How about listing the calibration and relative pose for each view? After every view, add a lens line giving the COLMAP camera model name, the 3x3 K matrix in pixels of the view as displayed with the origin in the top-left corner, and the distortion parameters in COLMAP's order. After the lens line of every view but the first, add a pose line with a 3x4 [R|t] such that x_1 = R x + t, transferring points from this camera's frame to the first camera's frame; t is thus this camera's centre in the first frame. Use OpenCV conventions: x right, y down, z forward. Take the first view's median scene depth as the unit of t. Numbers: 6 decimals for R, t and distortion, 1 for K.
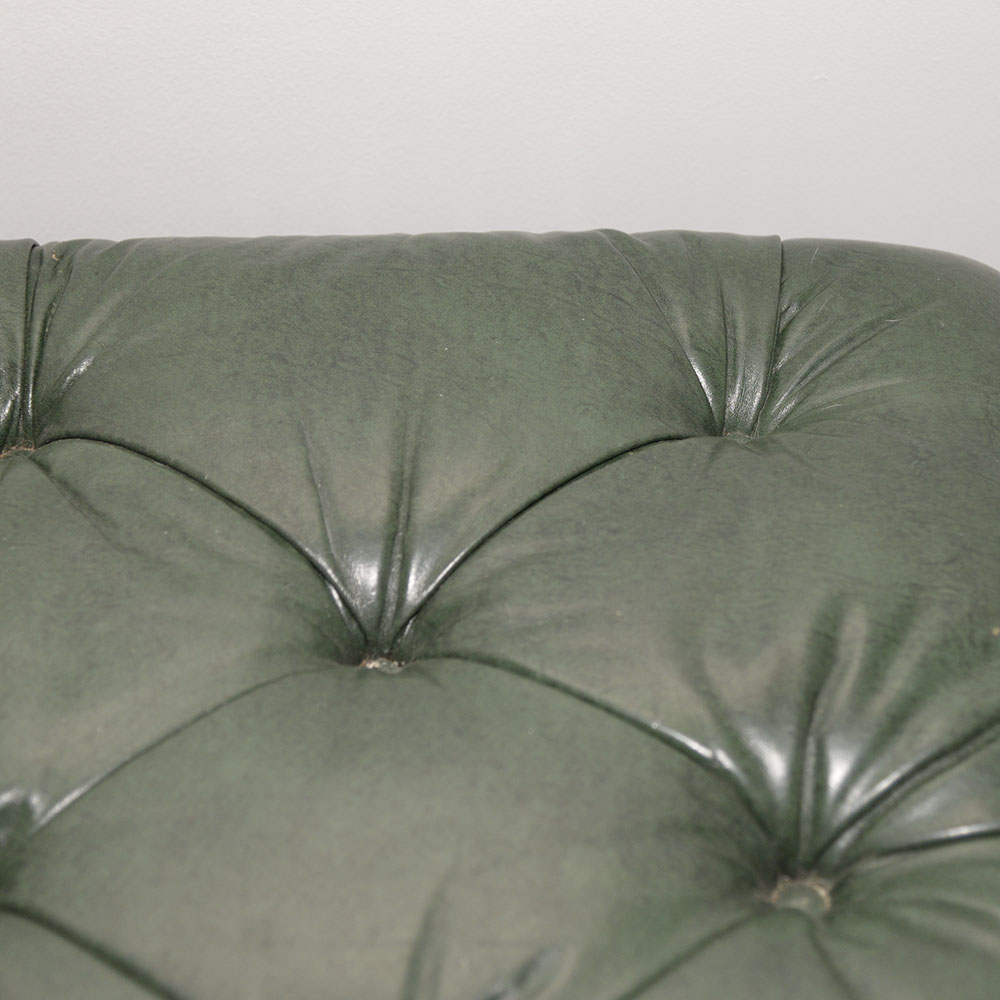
lens RADIAL K [[2679.6, 0, 501.1], [0, 2679.6, 501.8], [0, 0, 1]] dist [0.339273, 0.000000]
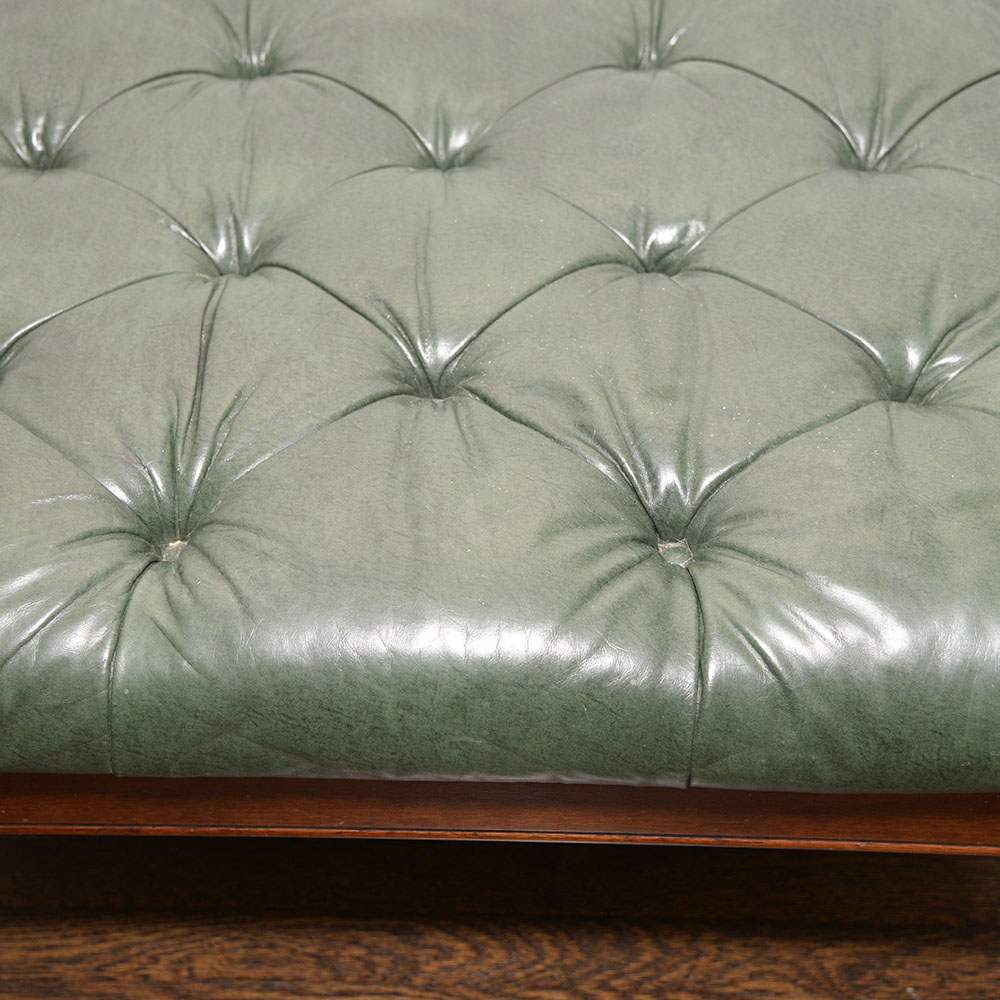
lens RADIAL K [[1775.1, 0, 499.2], [0, 1775.1, 486.6], [0, 0, 1]] dist [0.116017, 0.000000]
pose [[0.998241, 0.040011, -0.043749, -0.236155], [-0.038237, 0.998441, 0.040670, 0.232129], [0.045308, -0.038925, 0.998214, -0.222798]]
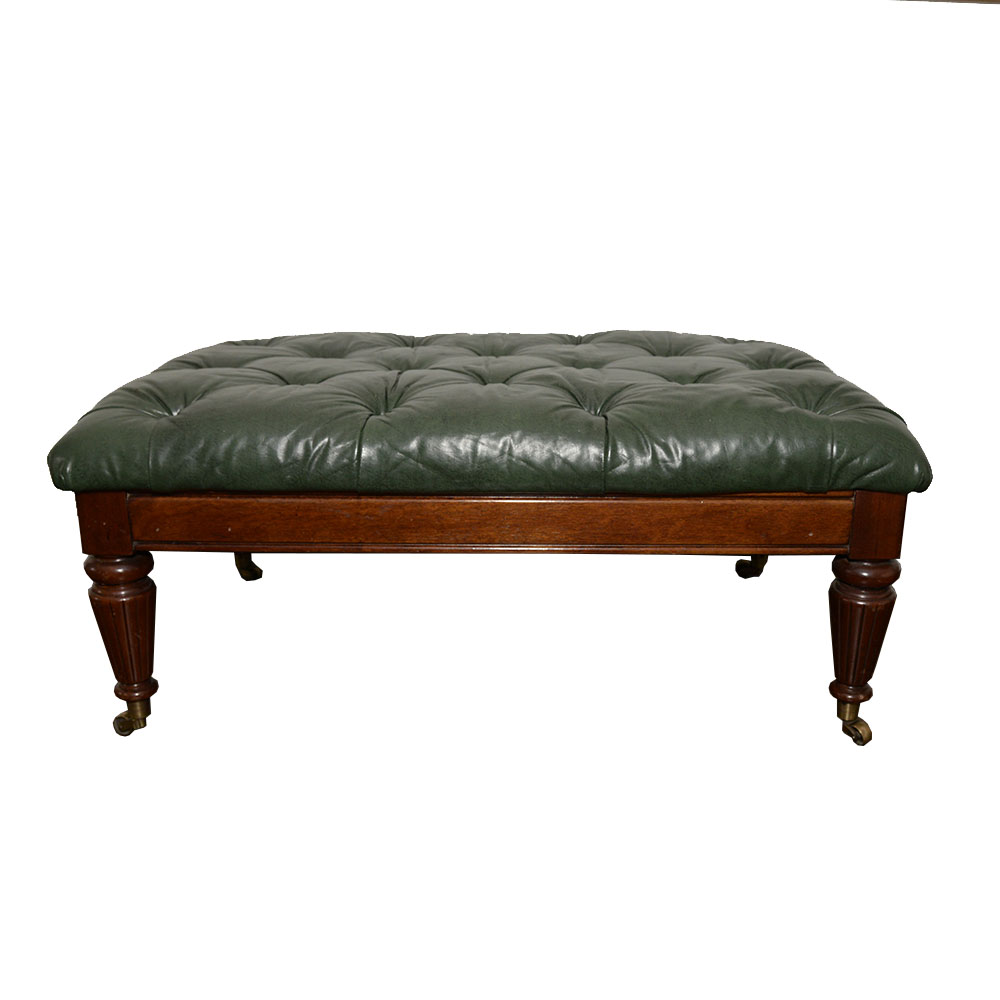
lens RADIAL K [[1002.9, 0, 530.9], [0, 1002.9, 489.9], [0, 0, 1]] dist [-0.116490, 0.000000]
pose [[0.999584, 0.011197, -0.026583, -0.229000], [-0.021857, 0.895396, -0.444734, 0.991661], [0.018823, 0.445130, 0.895268, -0.391172]]
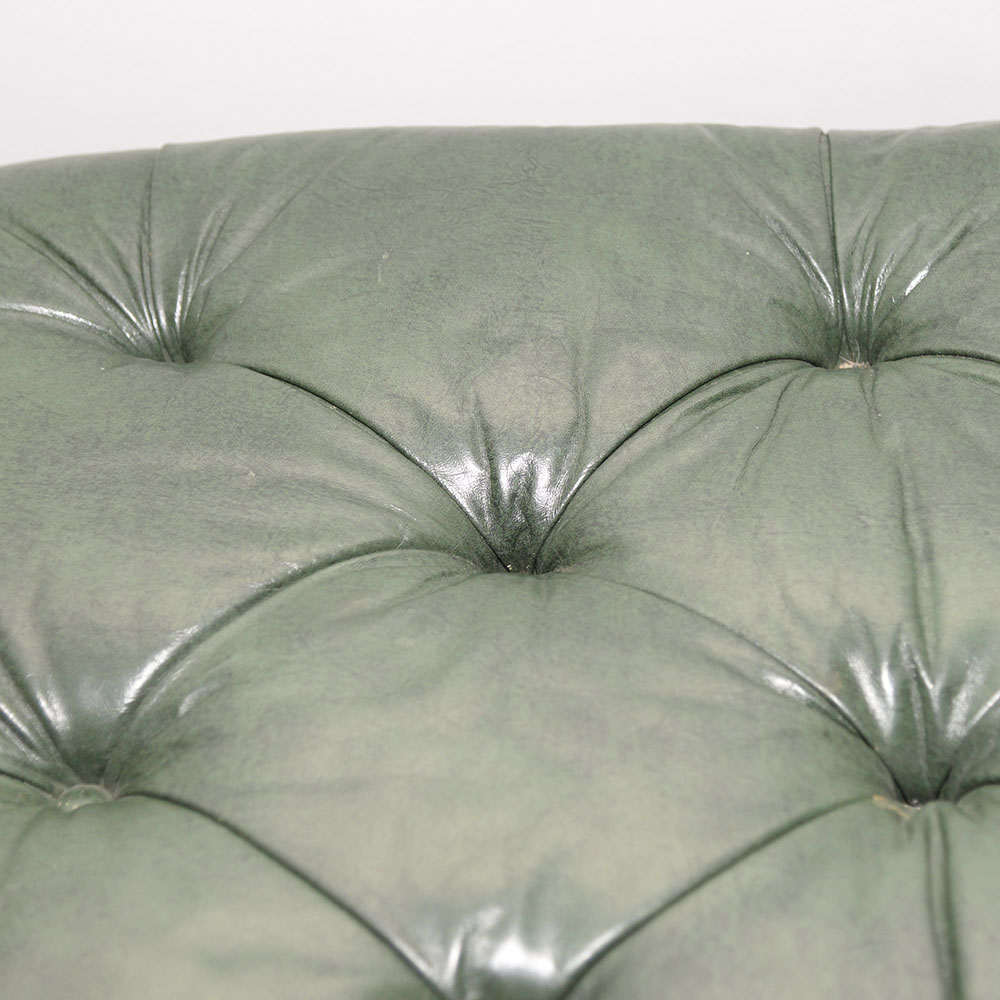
lens RADIAL K [[2679.6, 0, 500.3], [0, 2679.6, 503.0], [0, 0, 1]] dist [0.339273, 0.000000]
pose [[0.995946, 0.017511, -0.088235, -0.531111], [-0.013917, 0.999055, 0.041186, 0.011526], [0.088873, -0.039791, 0.995248, -0.027943]]
